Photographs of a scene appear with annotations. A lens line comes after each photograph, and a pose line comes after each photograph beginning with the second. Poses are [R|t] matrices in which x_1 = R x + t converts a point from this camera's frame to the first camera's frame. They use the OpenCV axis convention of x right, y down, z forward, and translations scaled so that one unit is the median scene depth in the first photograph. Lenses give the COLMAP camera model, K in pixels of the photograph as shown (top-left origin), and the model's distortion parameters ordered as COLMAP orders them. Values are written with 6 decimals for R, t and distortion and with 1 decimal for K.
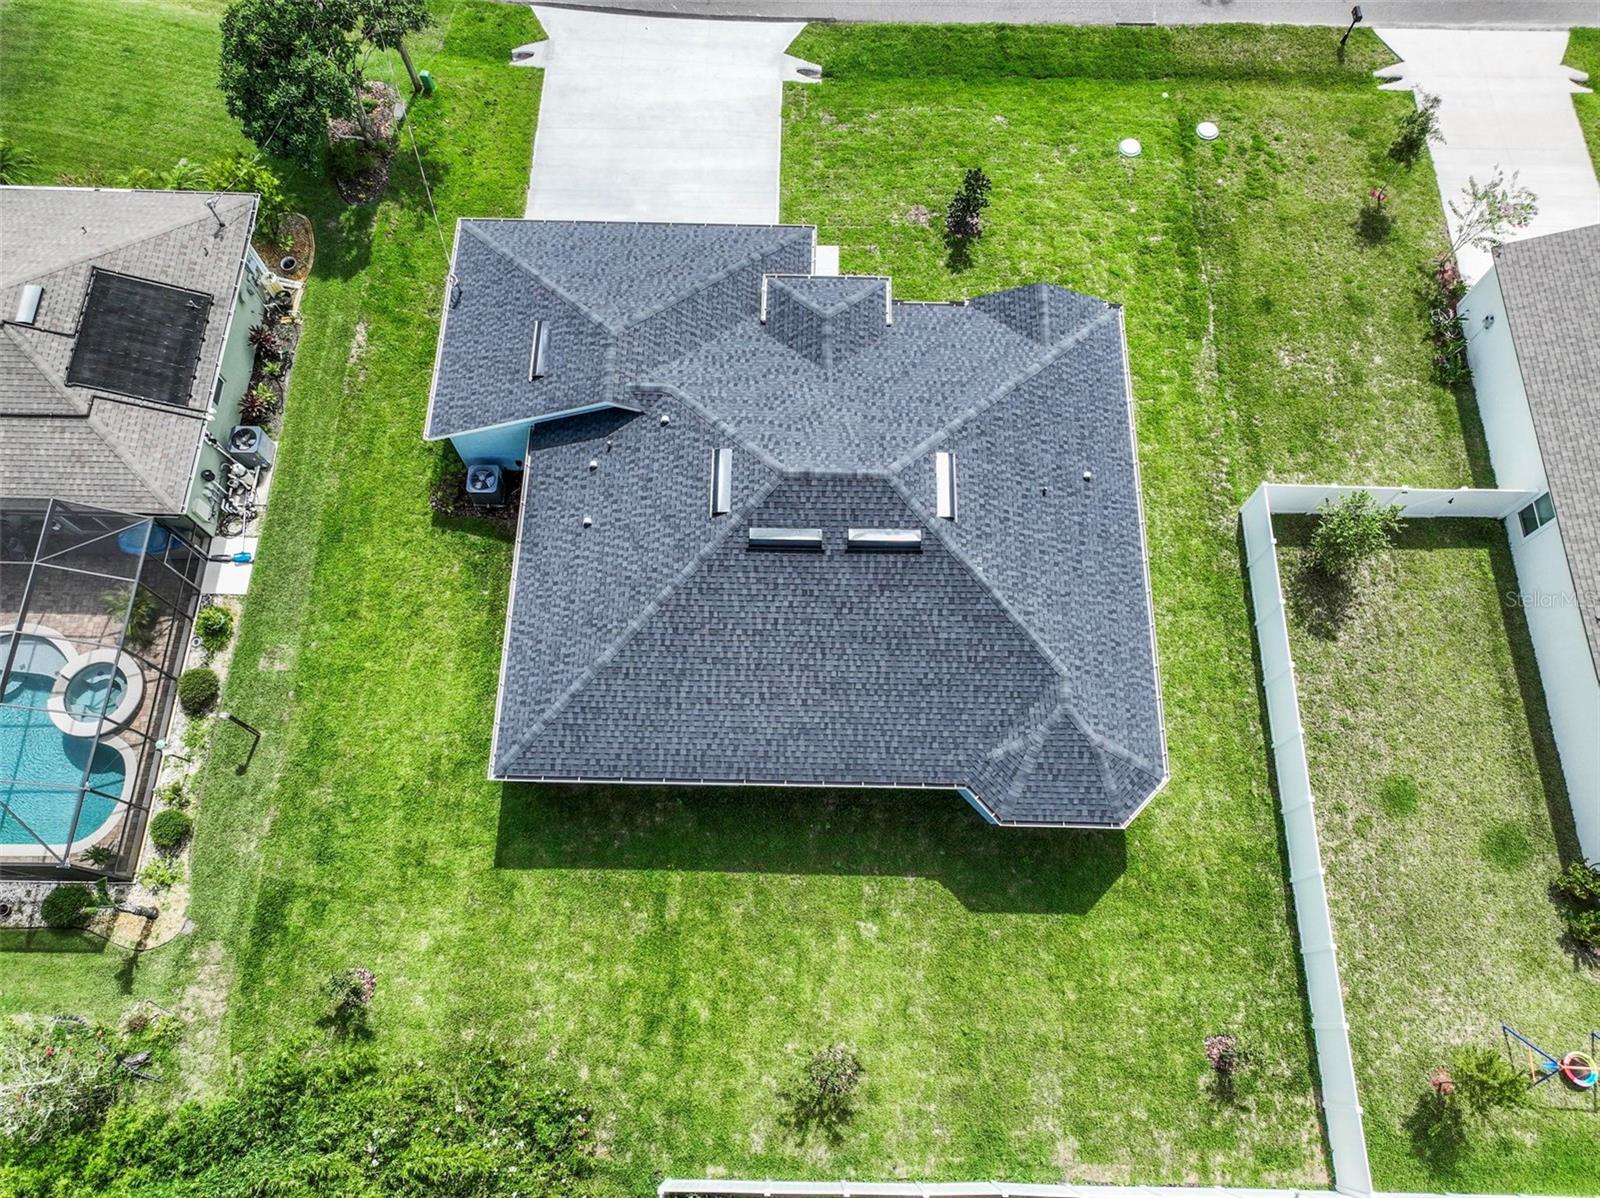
lens RADIAL K [[1125.4, 0, 798.8], [0, 1125.4, 605.1], [0, 0, 1]] dist [0.005698, 0.010452]
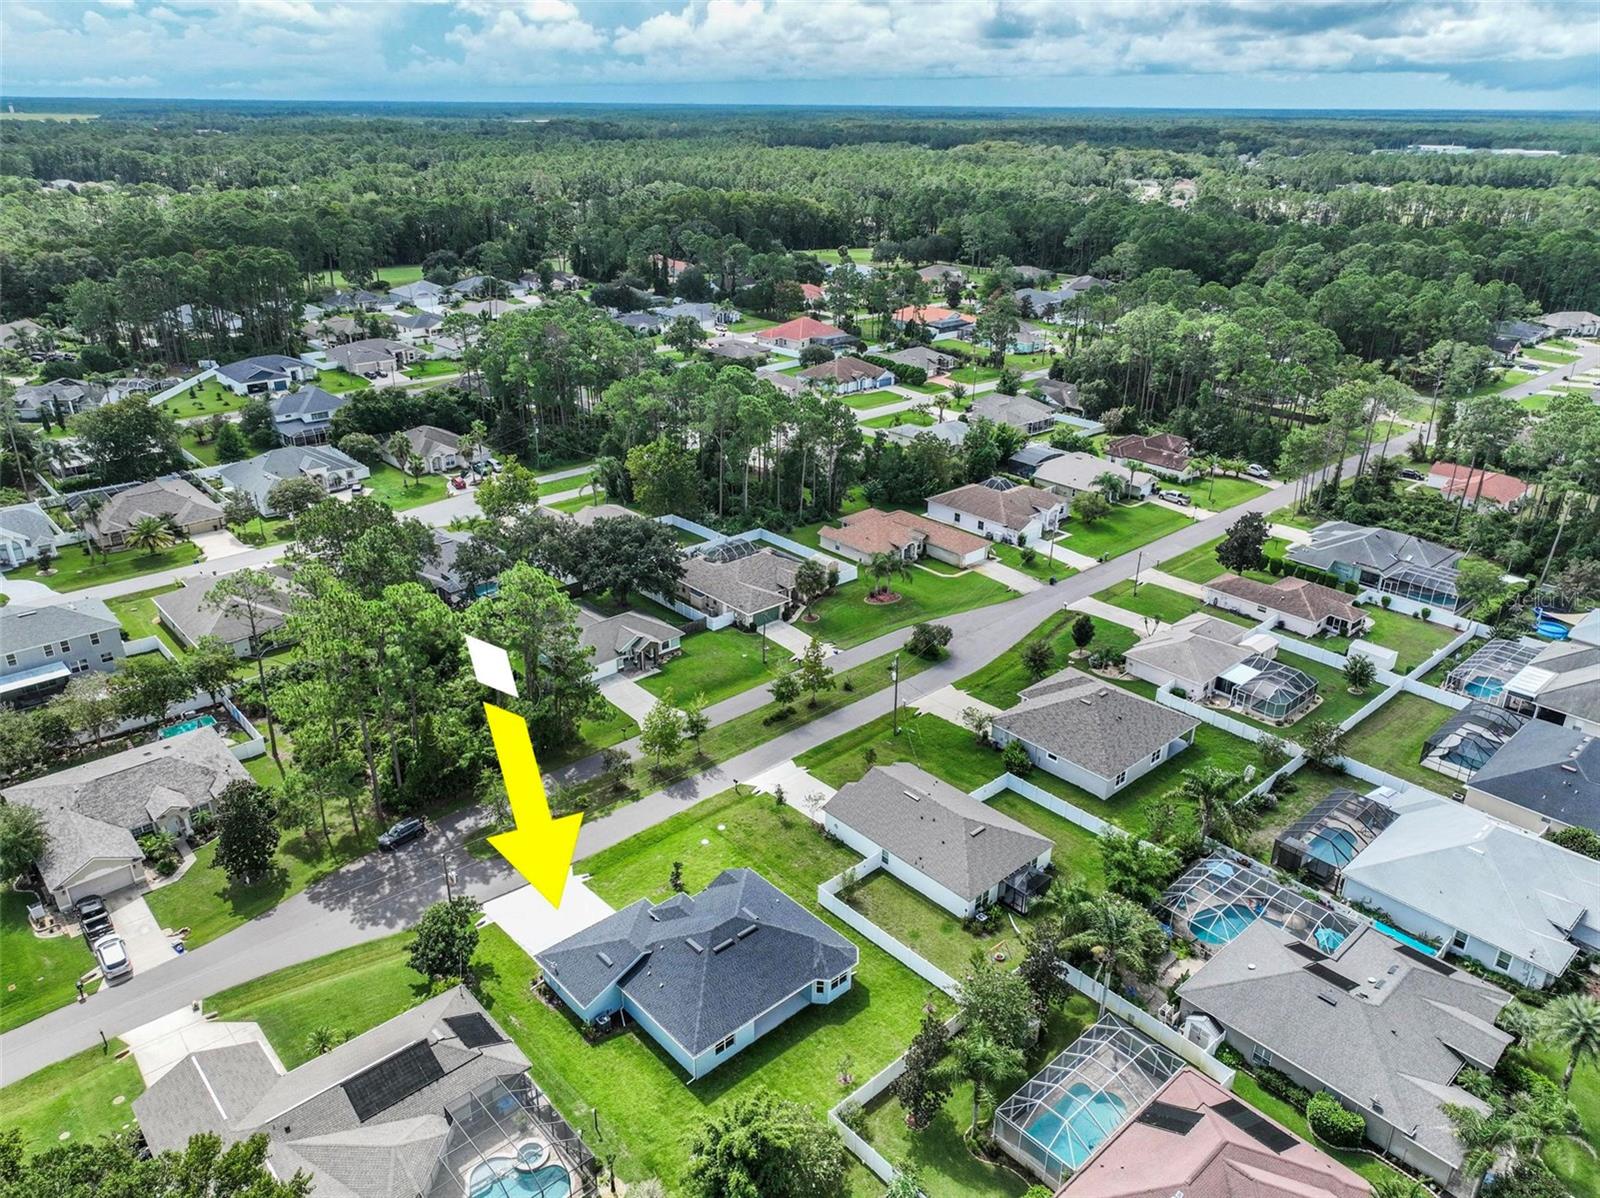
lens RADIAL K [[1125.4, 0, 798.8], [0, 1125.4, 605.1], [0, 0, 1]] dist [0.005698, 0.010452]
pose [[0.729799, -0.281555, 0.622993, -1.390202], [0.637180, 0.610389, -0.470560, 0.874301], [-0.247780, 0.740373, 0.624862, -1.552811]]
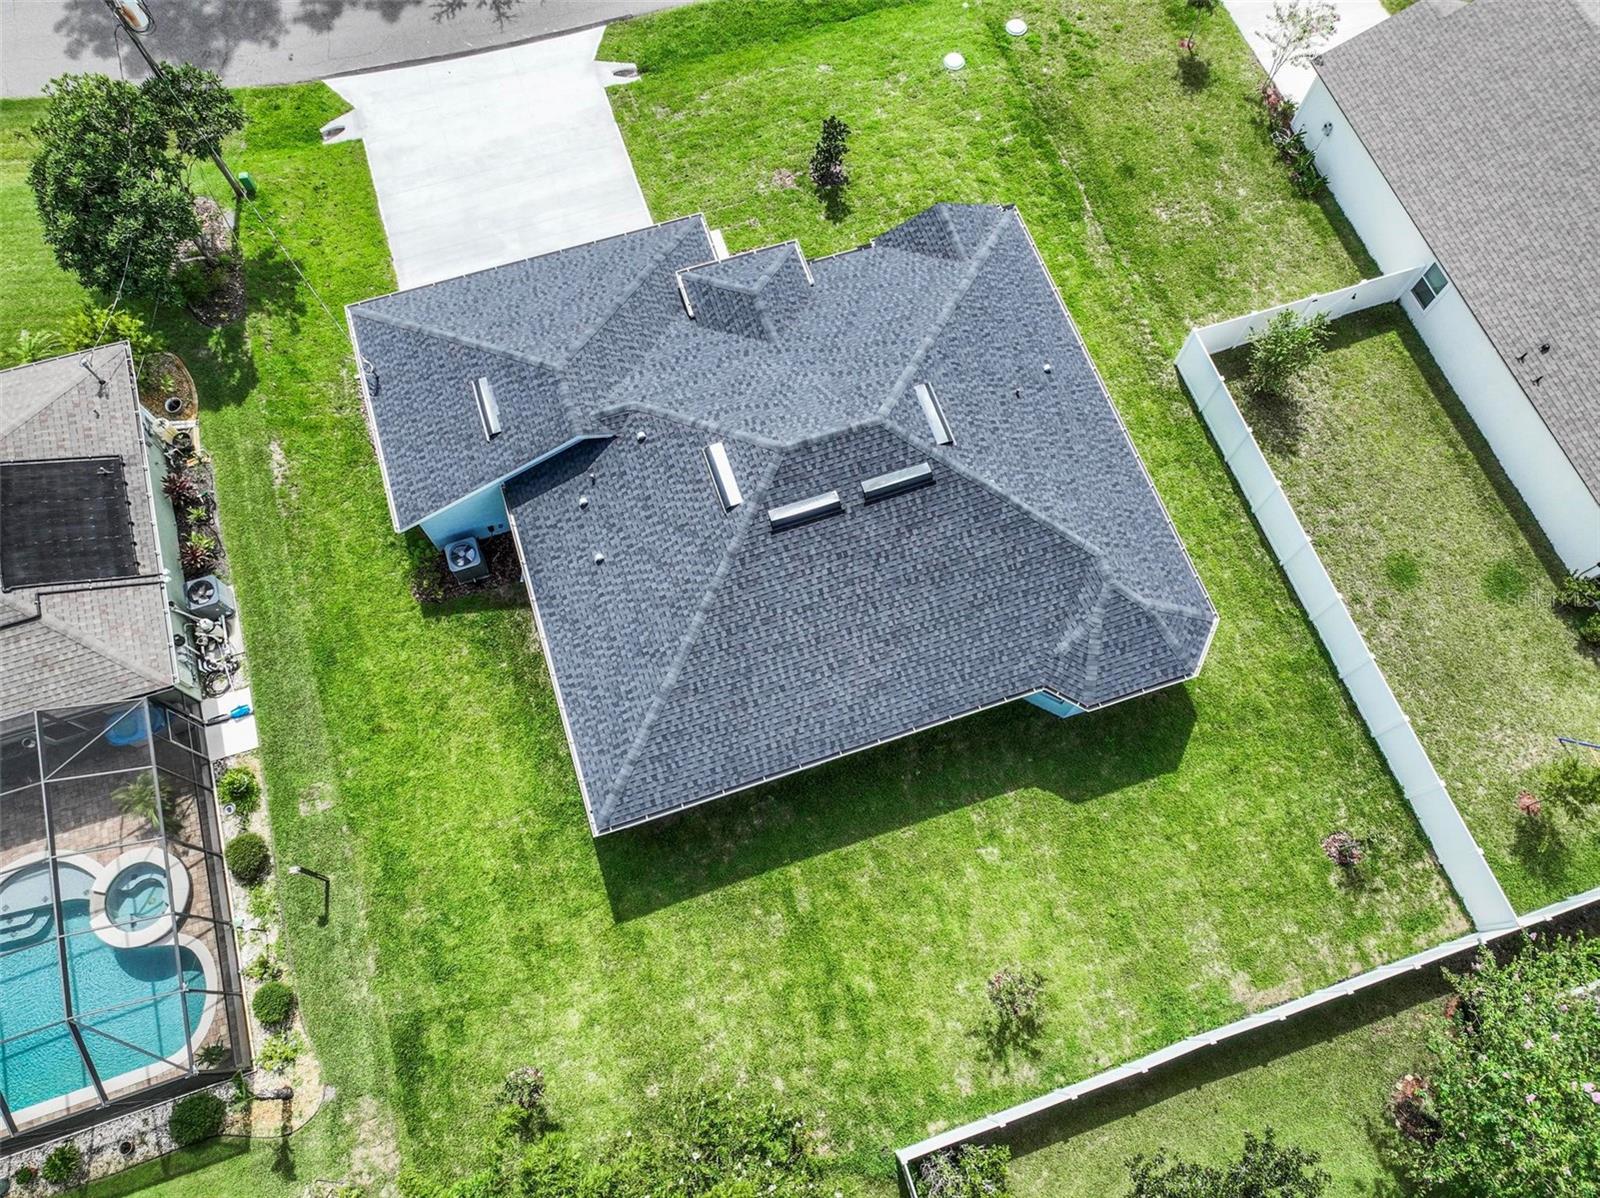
lens RADIAL K [[1125.4, 0, 798.8], [0, 1125.4, 605.1], [0, 0, 1]] dist [0.005698, 0.010452]
pose [[0.942658, -0.312048, 0.118416, -0.144434], [0.311599, 0.949941, 0.022767, -0.002891], [-0.119593, 0.015437, 0.992703, 0.004600]]
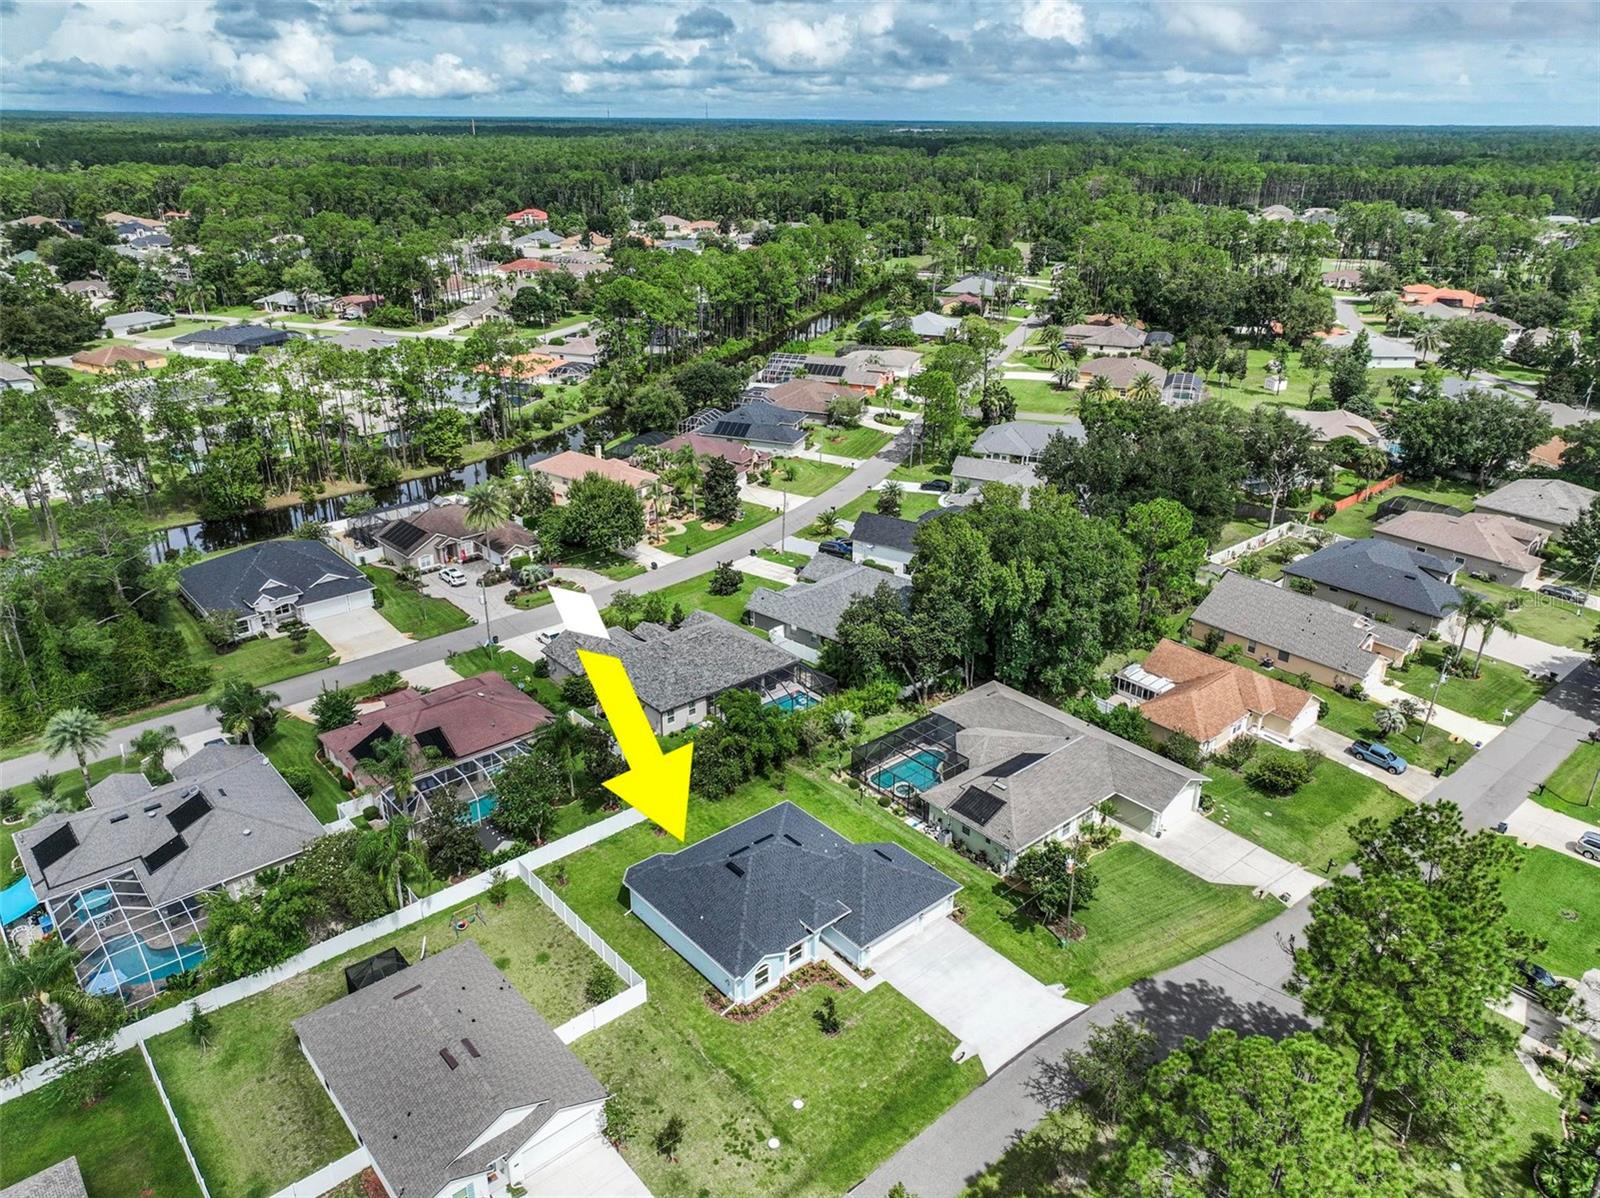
lens RADIAL K [[1125.4, 0, 798.8], [0, 1125.4, 605.1], [0, 0, 1]] dist [0.005698, 0.010452]
pose [[-0.740686, 0.263721, -0.617929, 1.498295], [-0.629337, 0.049640, 0.775546, -2.310997], [0.235202, 0.963321, 0.129202, -0.014482]]
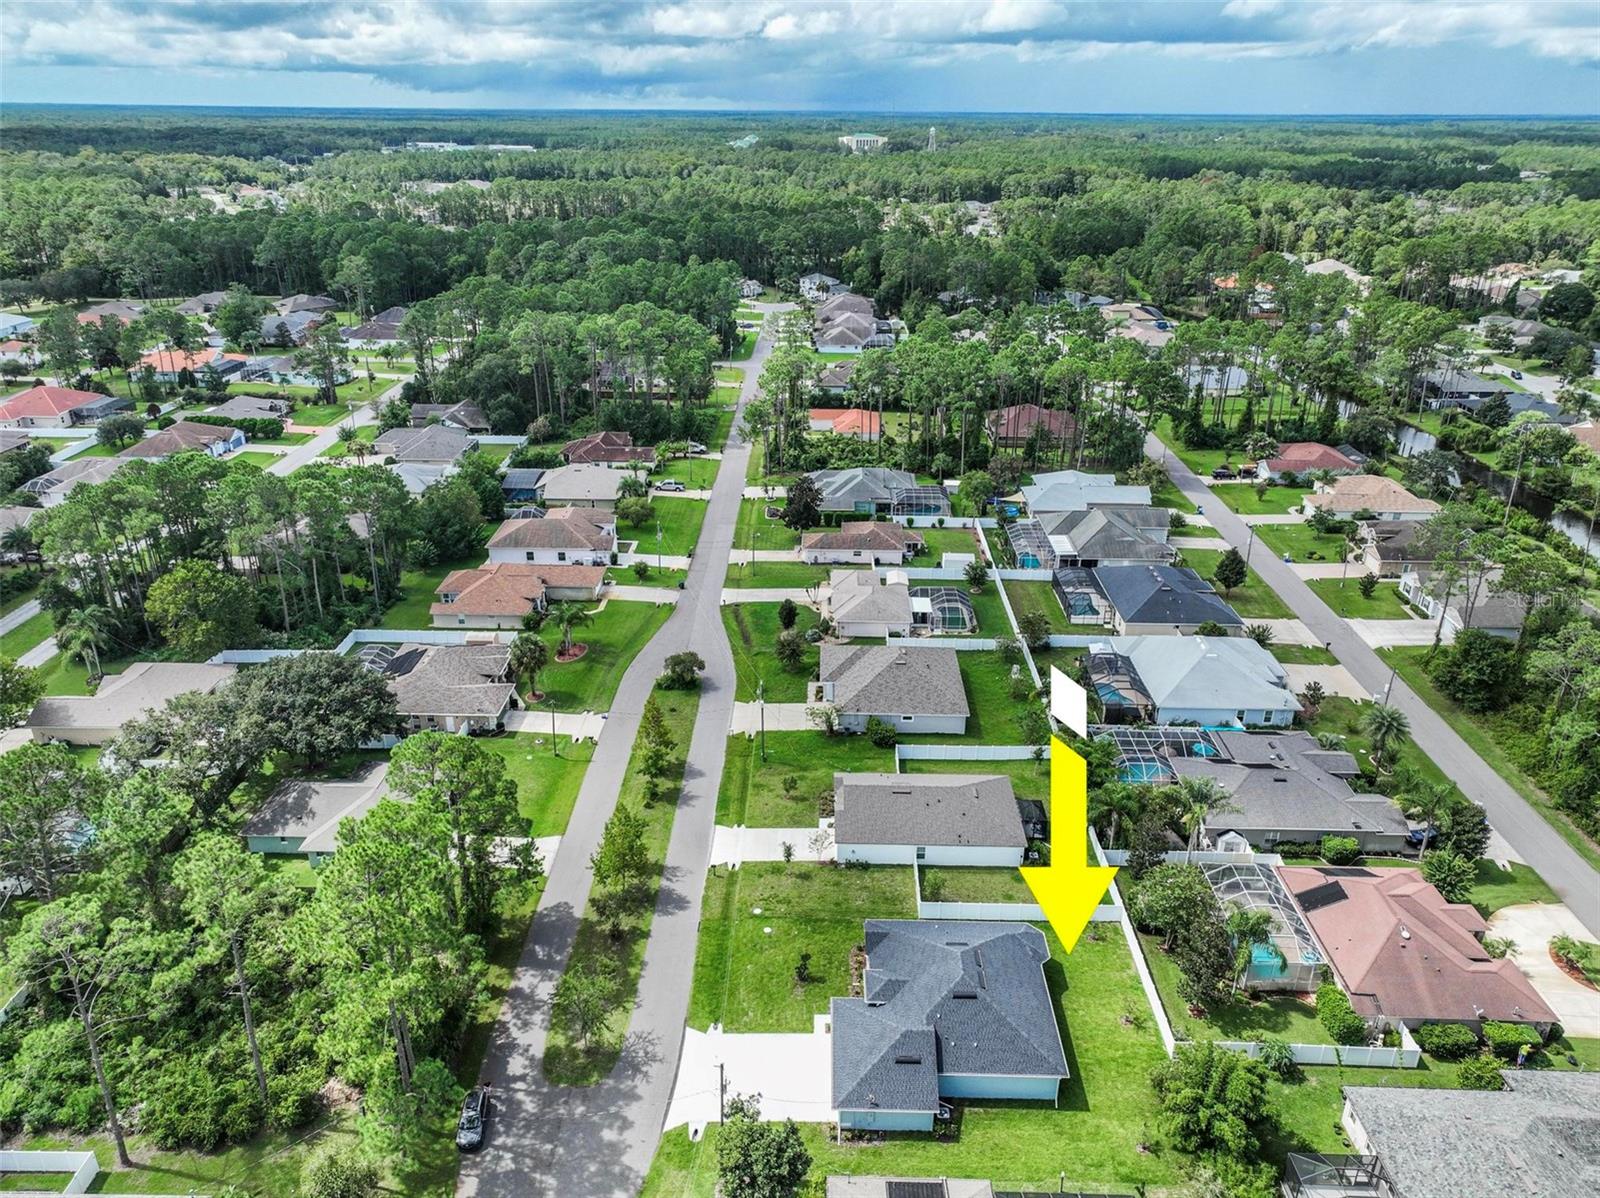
lens RADIAL K [[1125.4, 0, 798.8], [0, 1125.4, 605.1], [0, 0, 1]] dist [0.005698, 0.010452]
pose [[0.001739, -0.412451, 0.910978, -2.202904], [0.930521, 0.334300, 0.149580, -1.218940], [-0.366234, 0.847424, 0.384376, -0.830007]]
